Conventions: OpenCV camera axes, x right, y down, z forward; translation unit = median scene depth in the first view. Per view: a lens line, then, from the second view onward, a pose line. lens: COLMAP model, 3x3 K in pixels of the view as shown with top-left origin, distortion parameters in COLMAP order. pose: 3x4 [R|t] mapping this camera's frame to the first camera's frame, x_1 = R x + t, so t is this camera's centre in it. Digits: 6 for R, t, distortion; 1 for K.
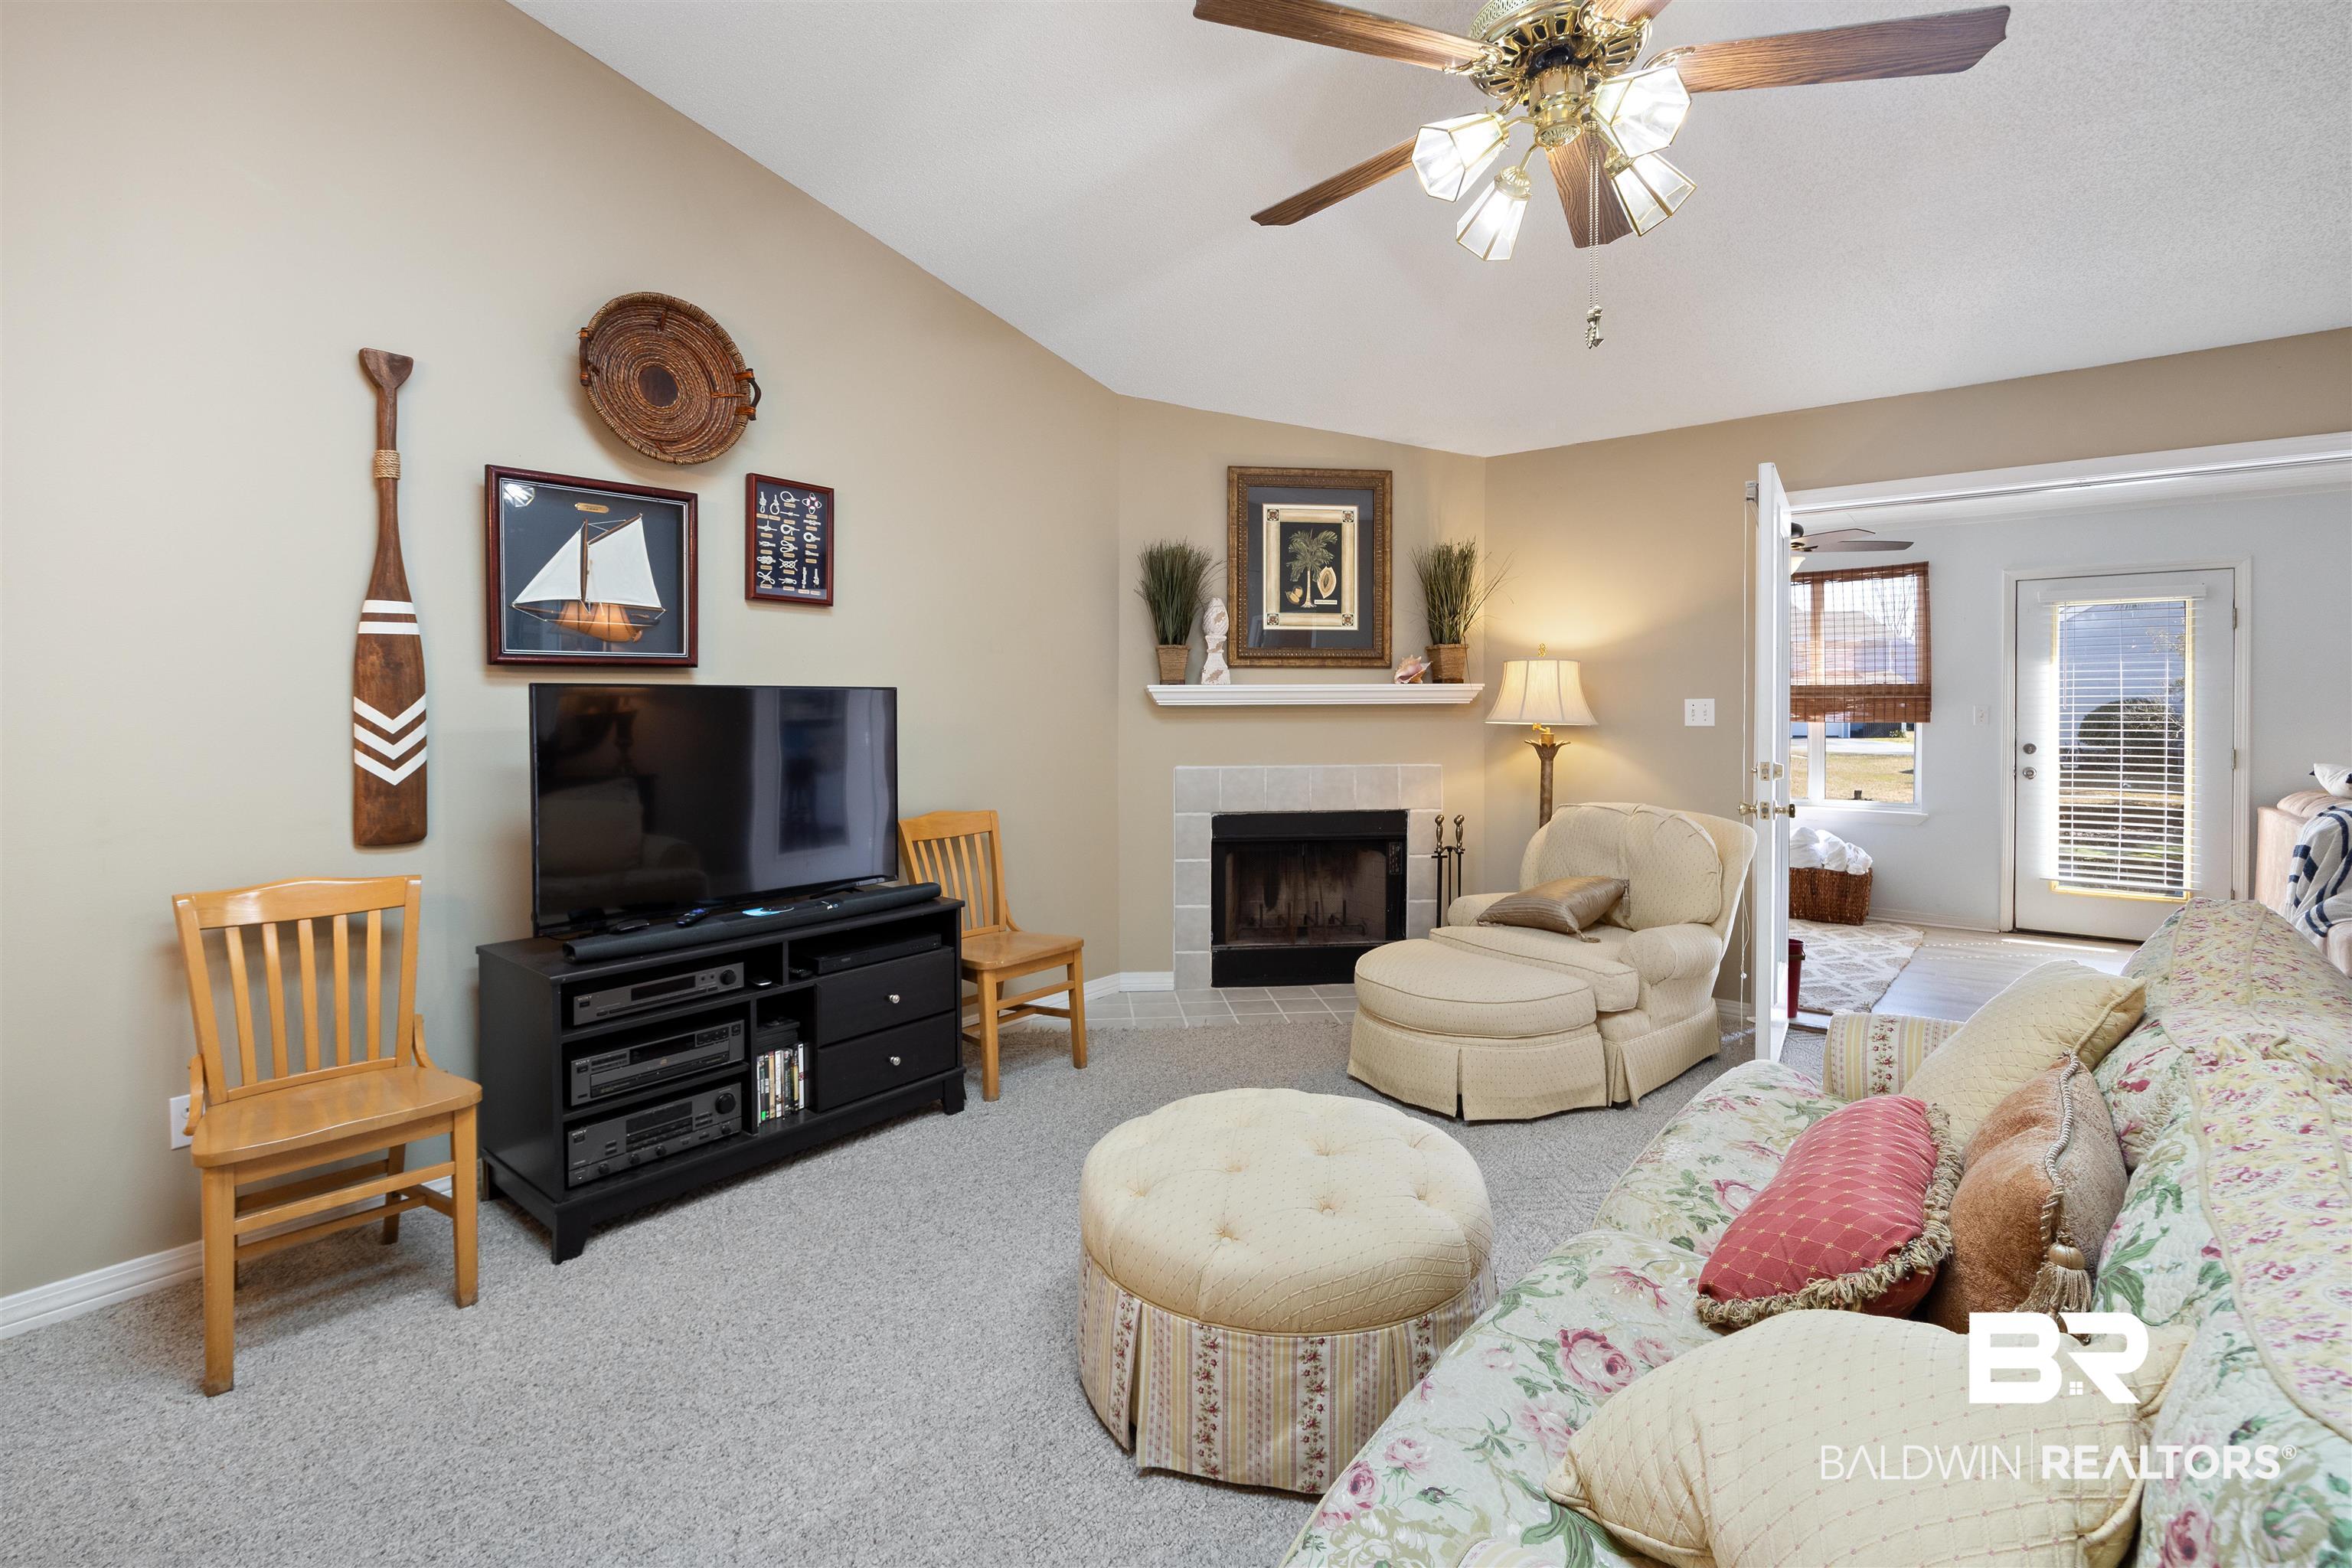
lens RADIAL K [[990.6, 0, 1249.4], [0, 990.6, 737.4], [0, 0, 1]] dist [-0.008874, -0.000124]
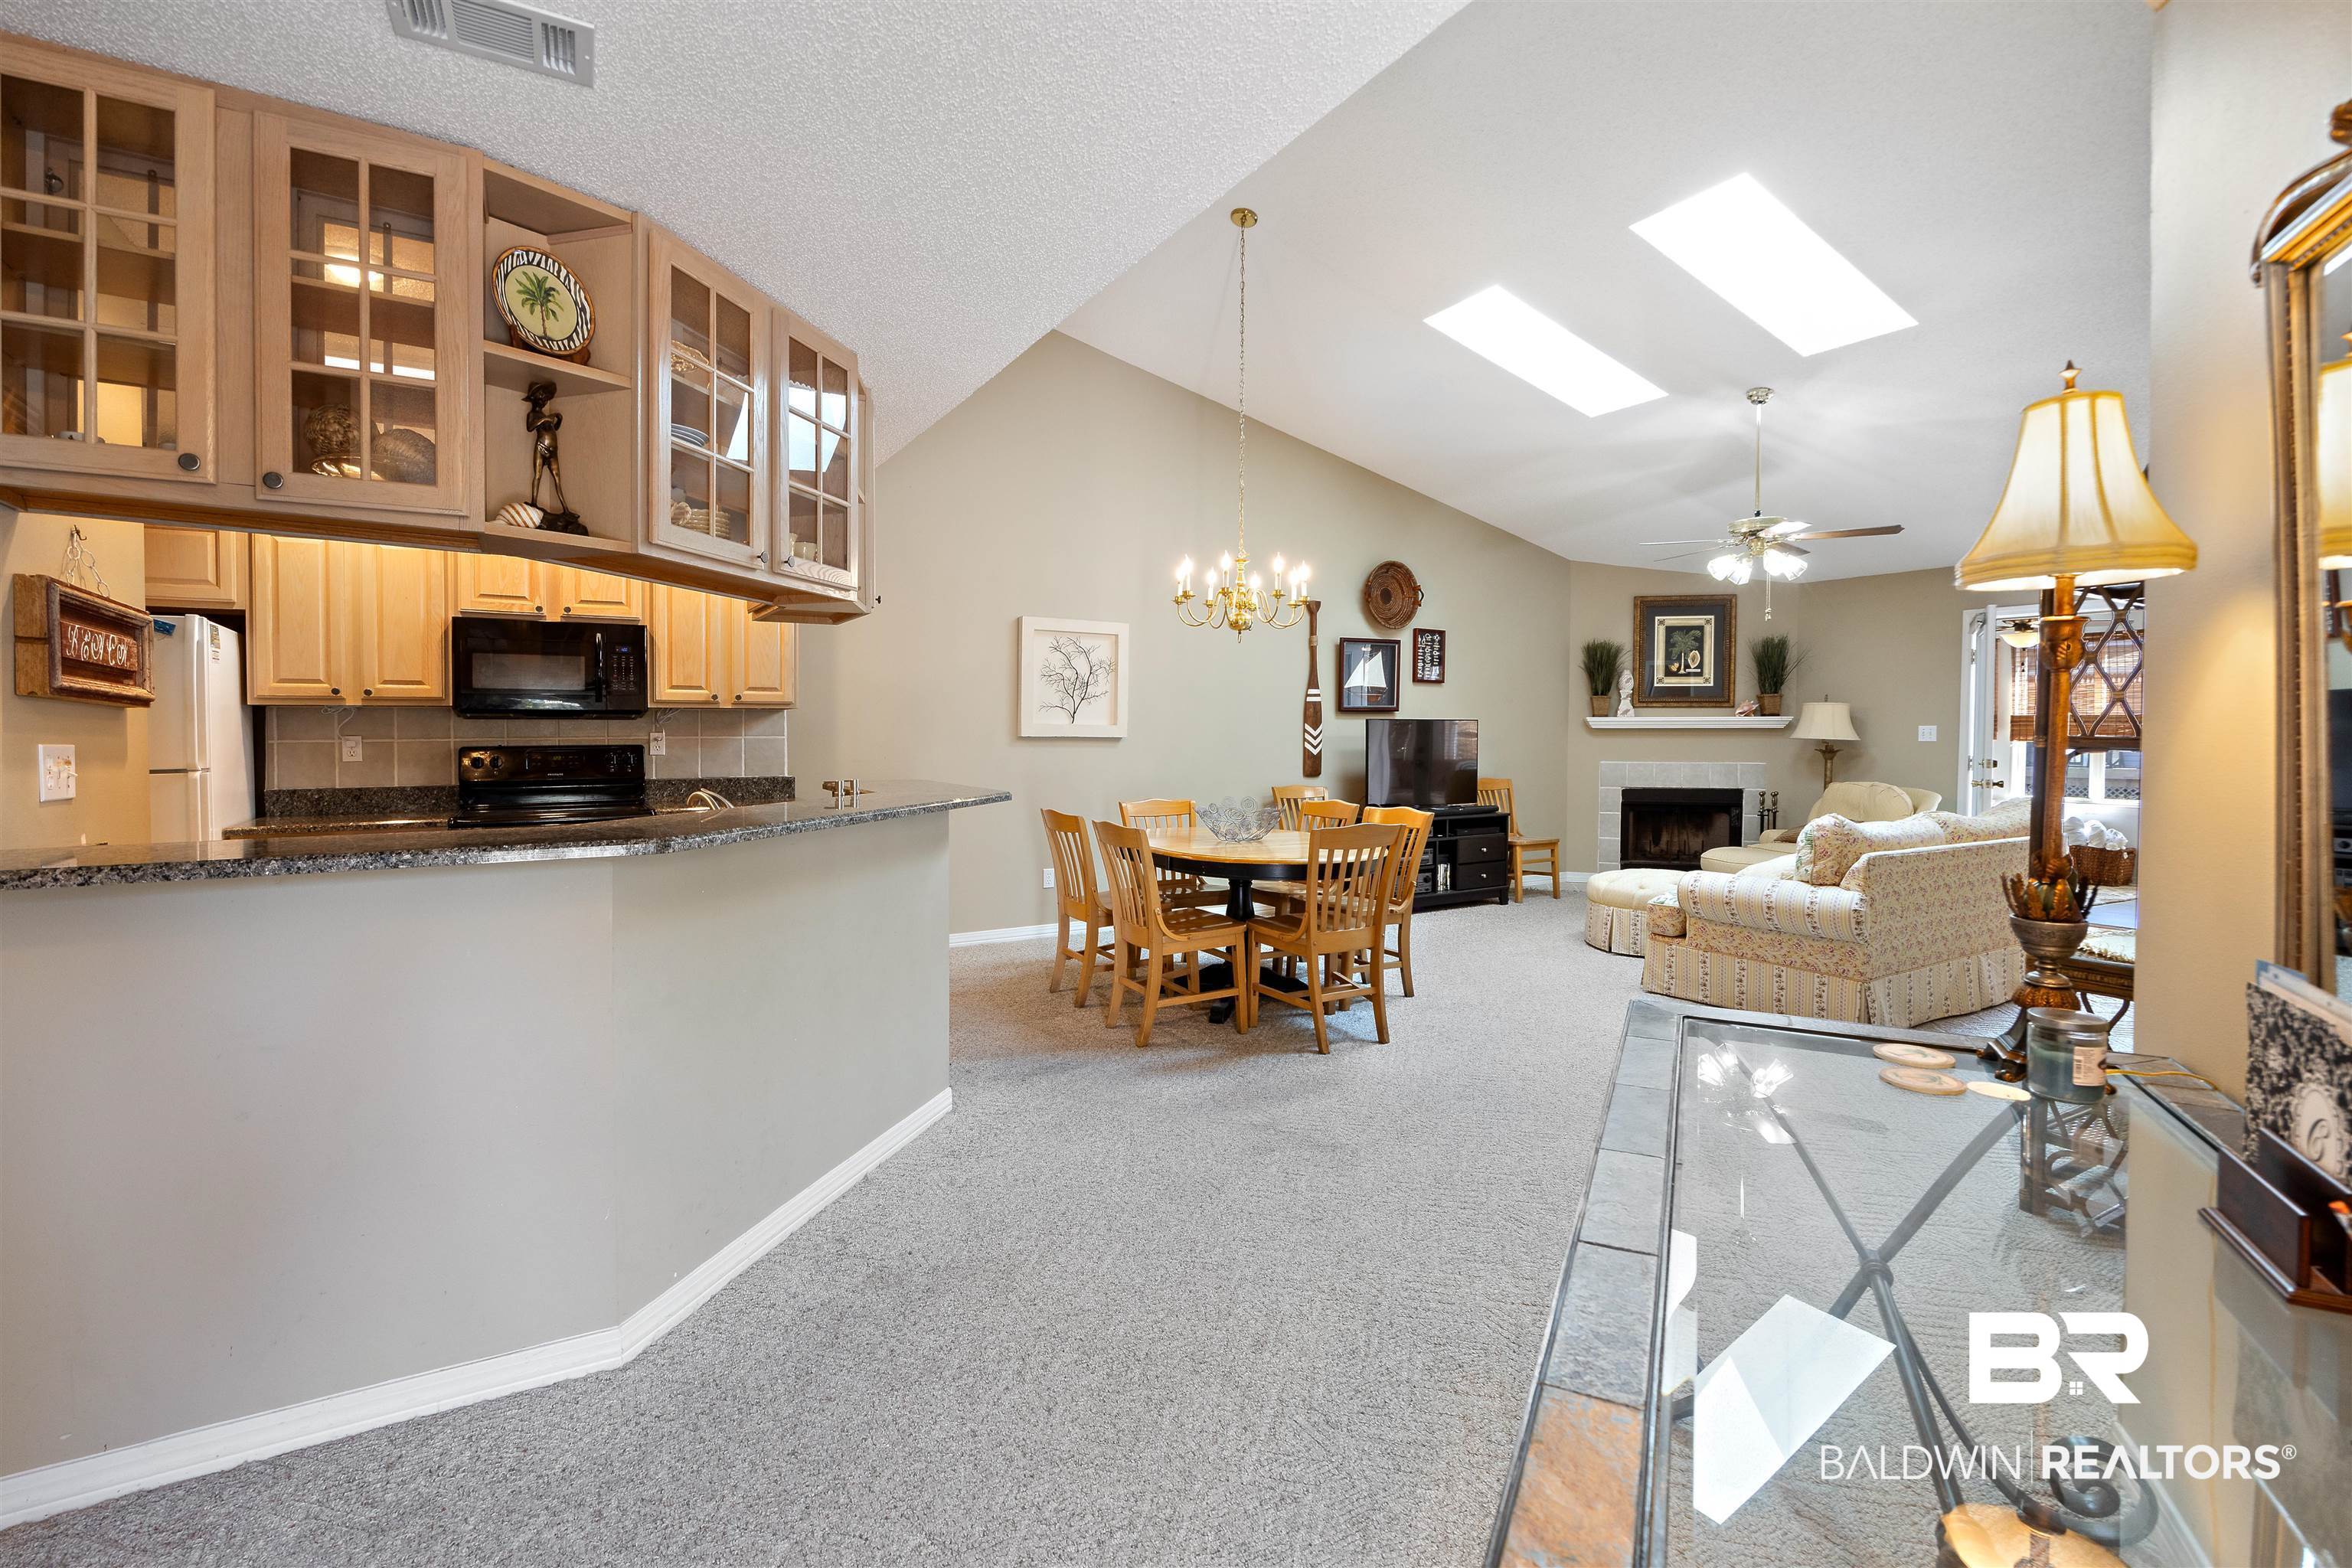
lens RADIAL K [[1078.6, 0, 1175.8], [0, 1078.6, 755.1], [0, 0, 1]] dist [0.011547, -0.000035]
pose [[0.922242, 0.014774, -0.386331, -0.028192], [-0.017697, 0.999835, -0.004010, 0.040830], [0.386208, 0.010535, 0.922351, -1.189134]]
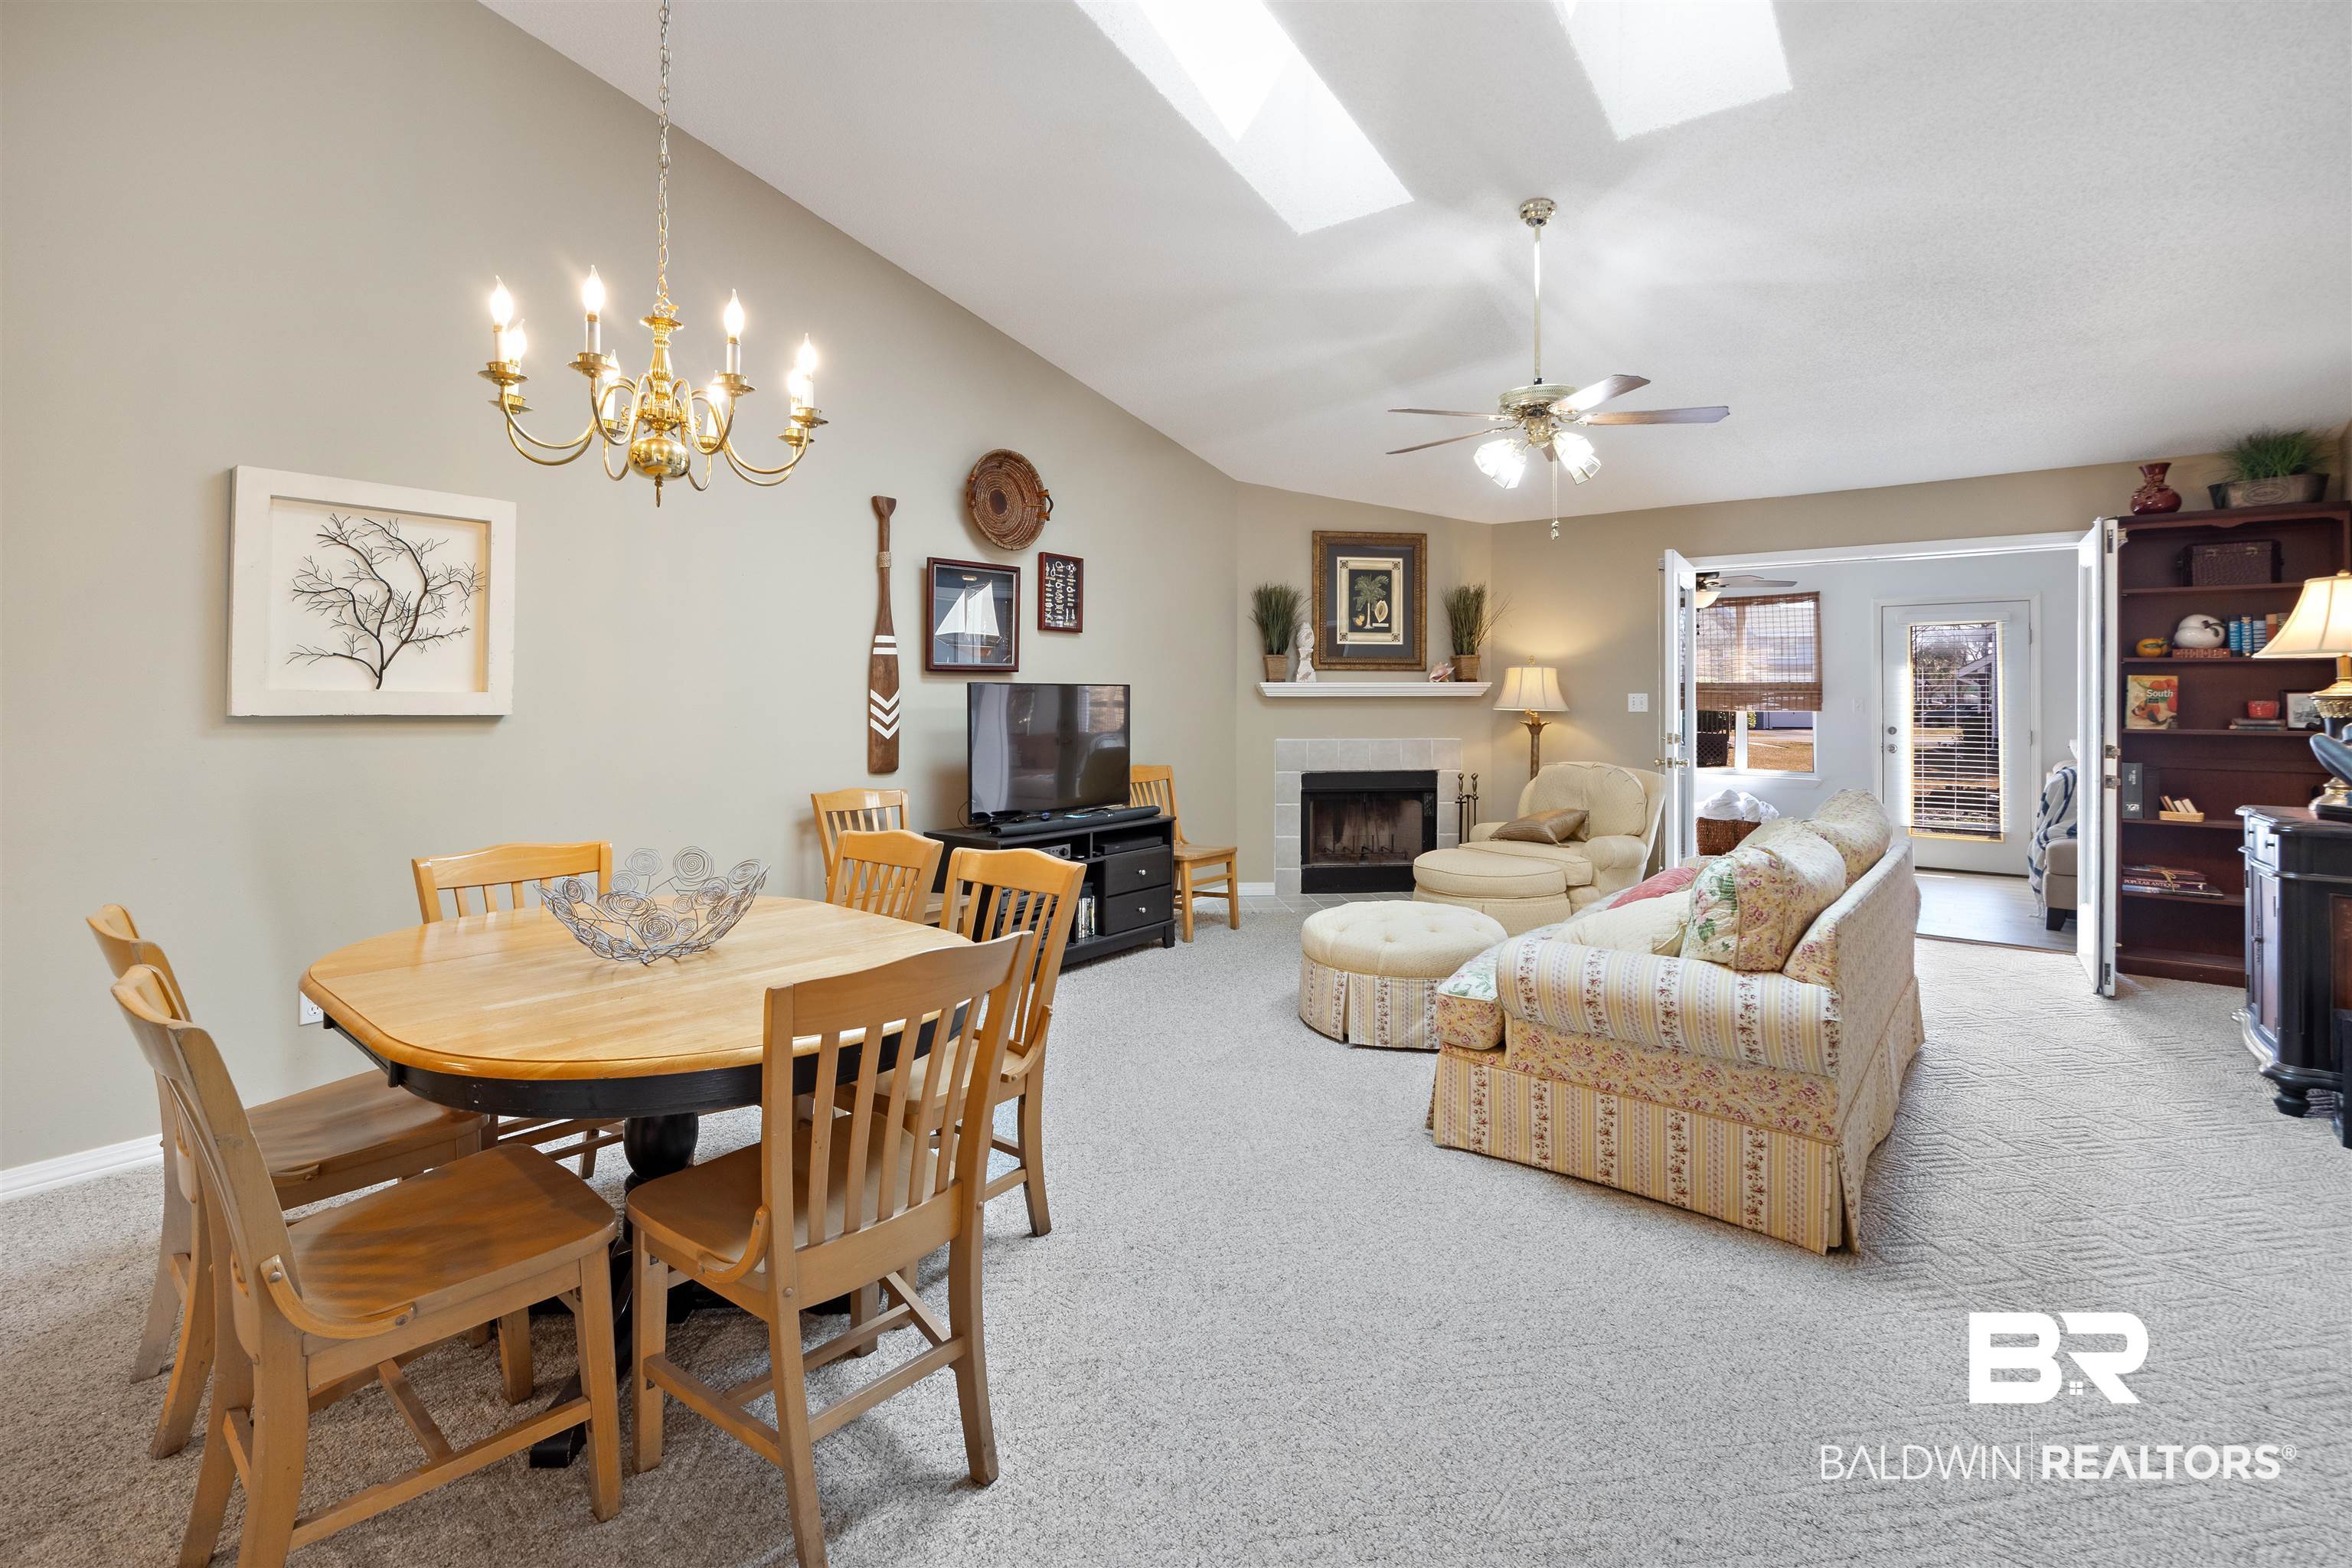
lens RADIAL K [[1036.2, 0, 1217.5], [0, 1036.2, 700.8], [0, 0, 1]] dist [-0.000767, 0.000166]
pose [[0.999974, 0.004222, -0.005846, -0.156155], [-0.004388, 0.999579, -0.028684, 0.018139], [0.005723, 0.028709, 0.999571, -0.520999]]
